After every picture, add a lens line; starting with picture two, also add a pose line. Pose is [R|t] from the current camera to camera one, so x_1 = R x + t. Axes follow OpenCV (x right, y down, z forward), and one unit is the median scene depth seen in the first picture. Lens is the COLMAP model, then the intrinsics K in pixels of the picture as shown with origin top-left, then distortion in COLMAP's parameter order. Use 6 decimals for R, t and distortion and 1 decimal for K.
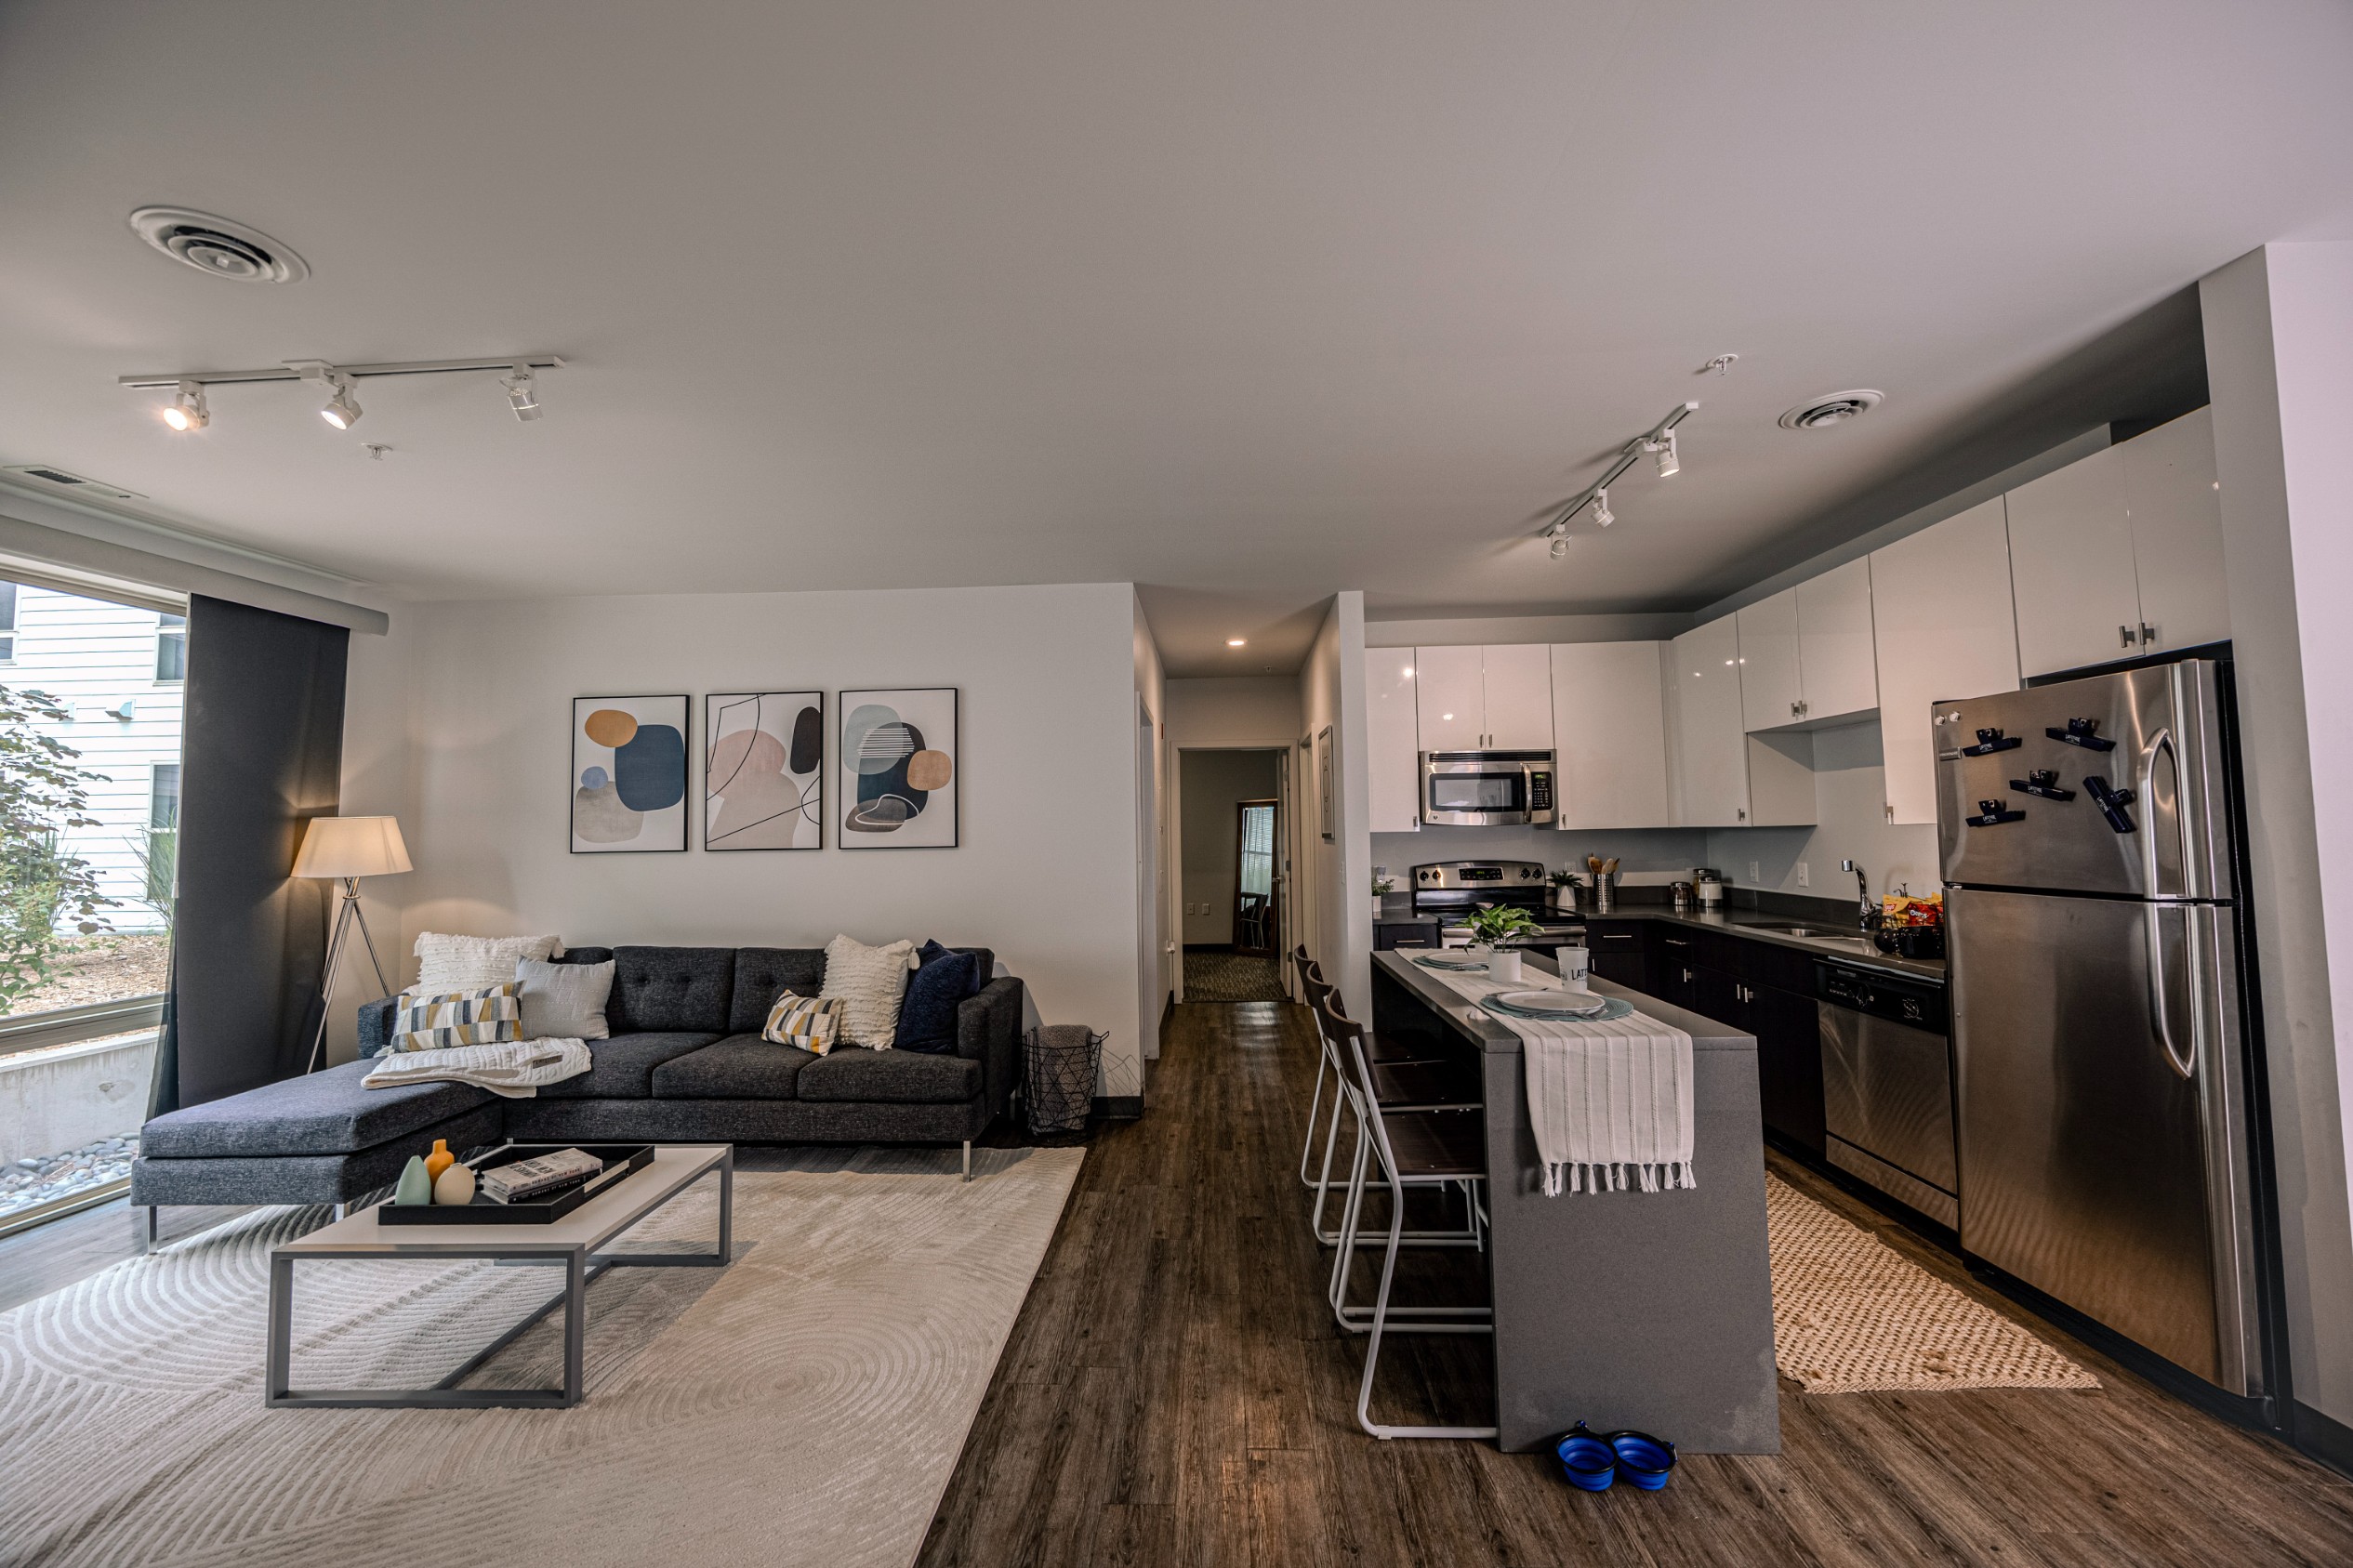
lens RADIAL K [[894.2, 0, 1176.5], [0, 894.2, 784.0], [0, 0, 1]] dist [-0.000787, -0.000131]
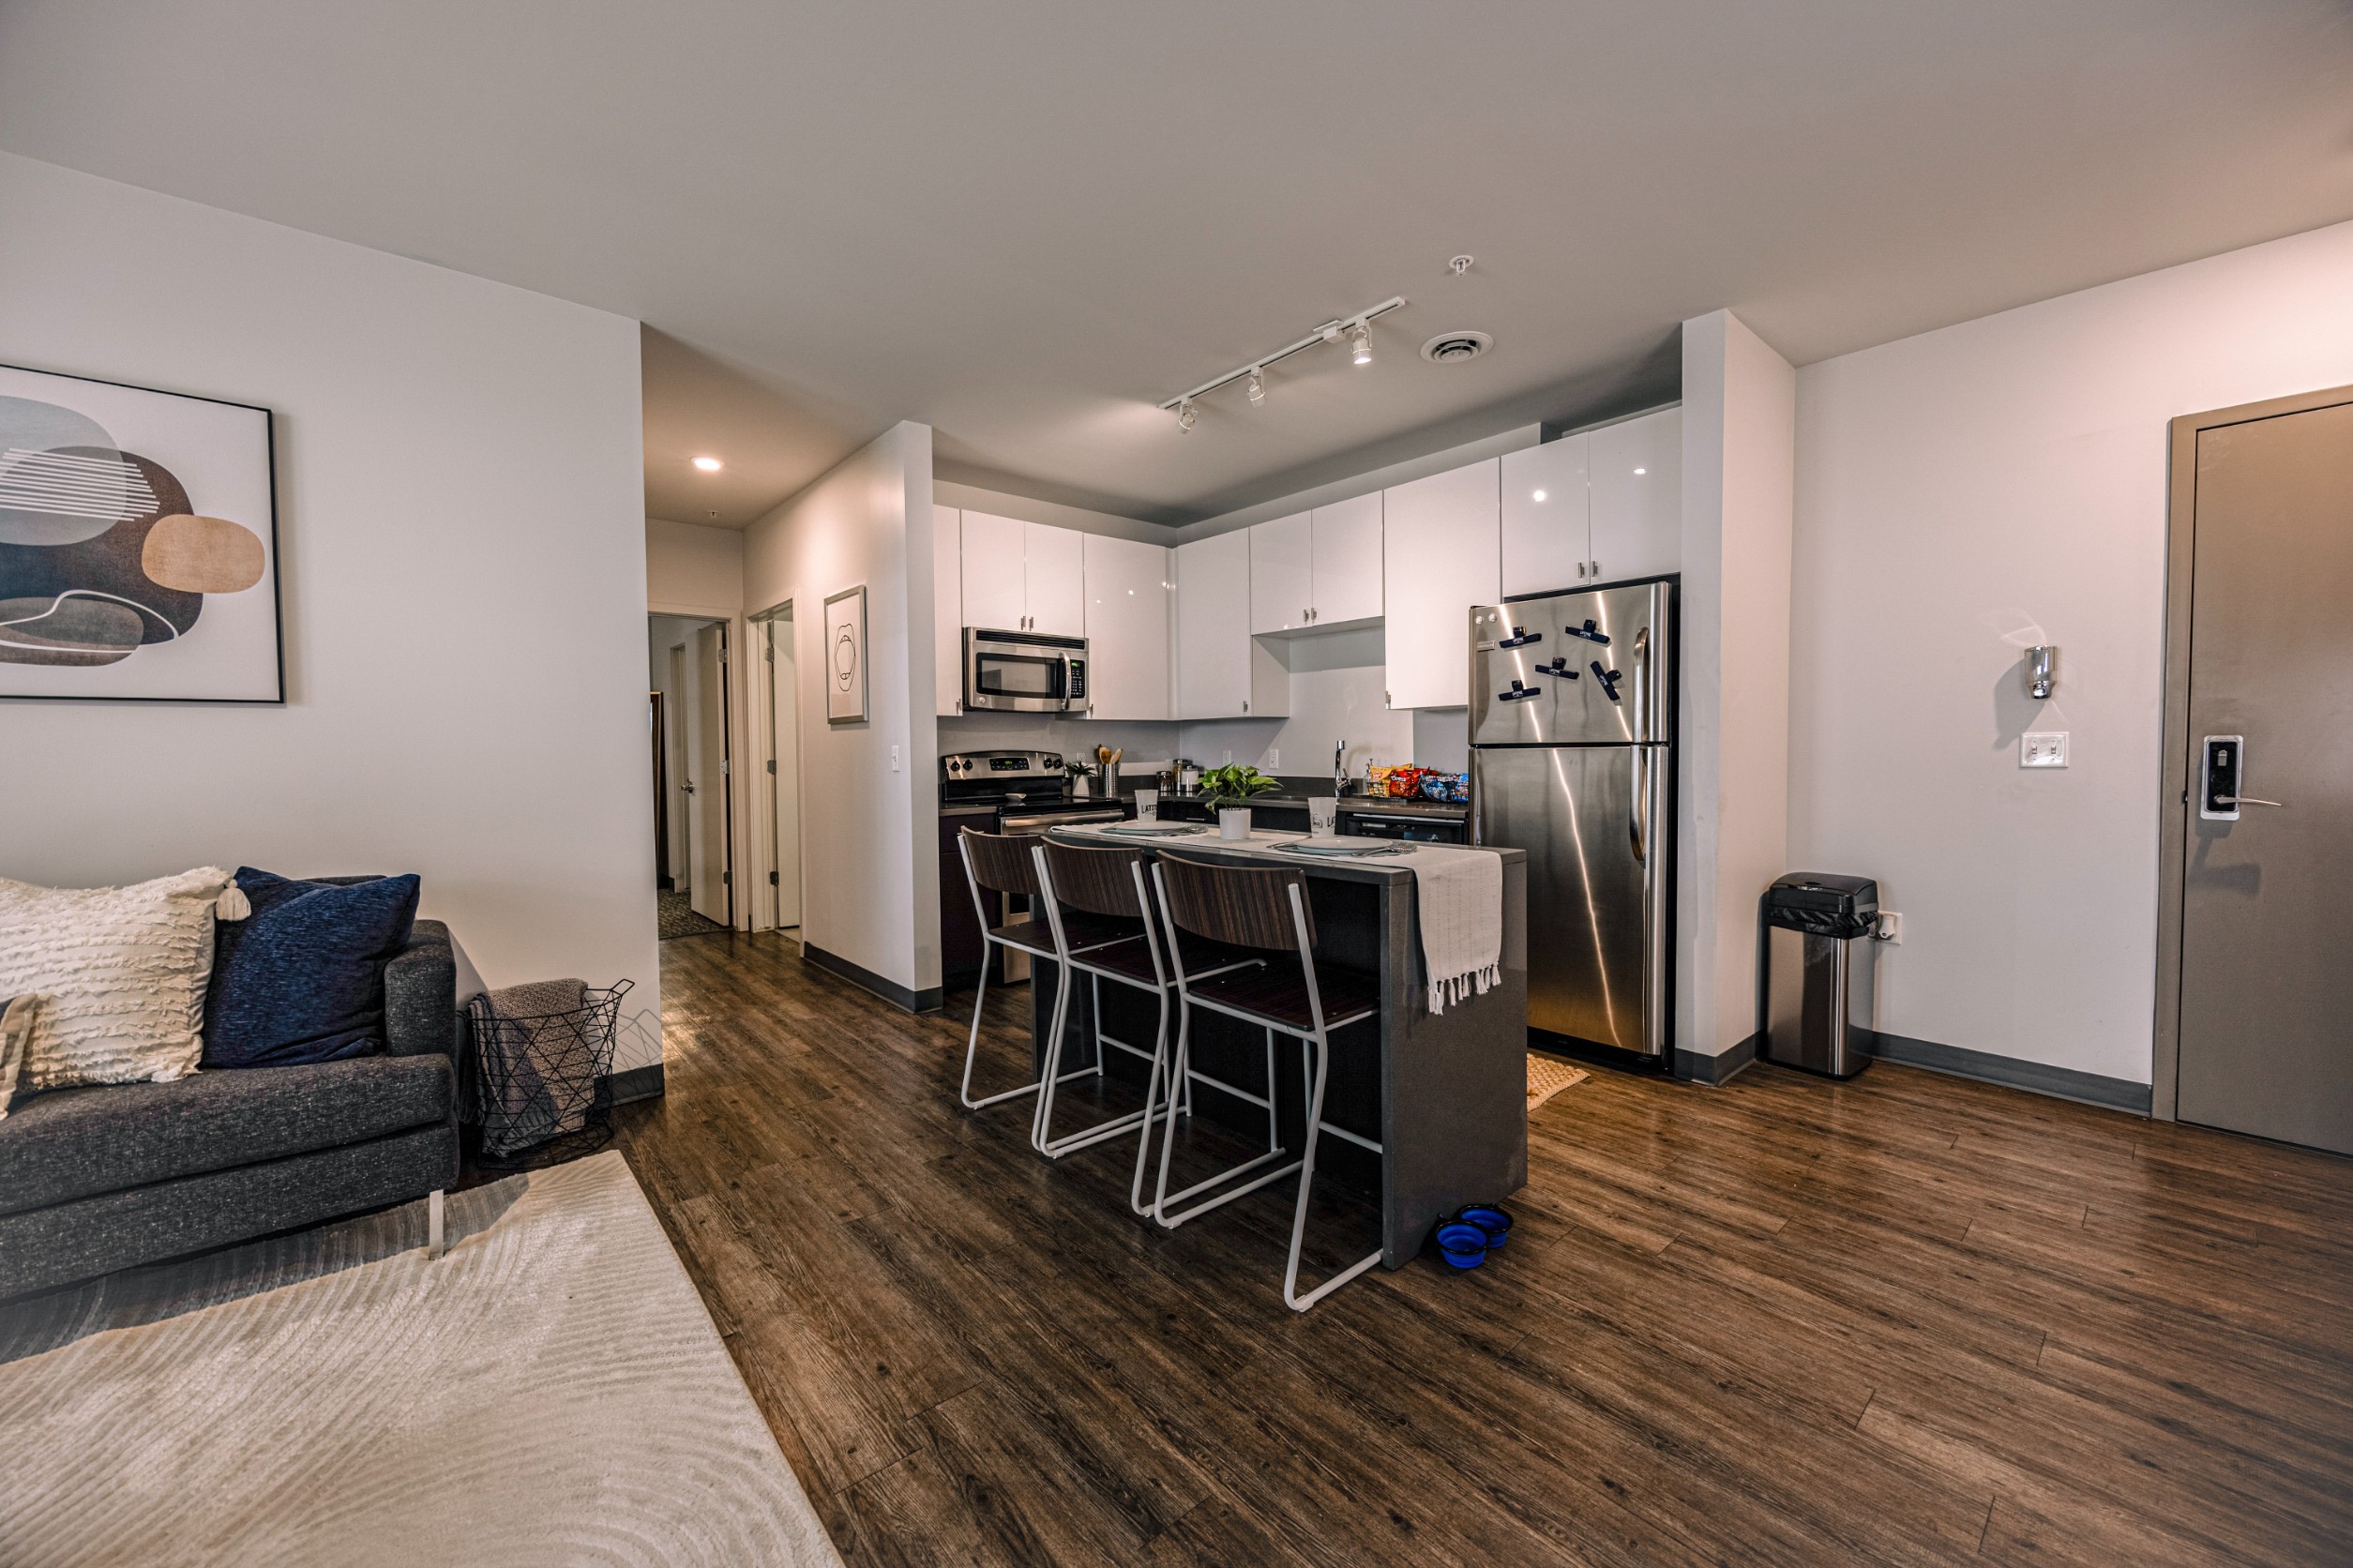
lens RADIAL K [[894.3, 0, 1176.5], [0, 894.3, 784.0], [0, 0, 1]] dist [-0.000787, -0.000131]
pose [[0.723571, -0.014877, 0.690090, -0.265915], [-0.040294, 0.997152, 0.063746, 0.073591], [-0.689073, -0.073931, 0.720911, 0.250082]]
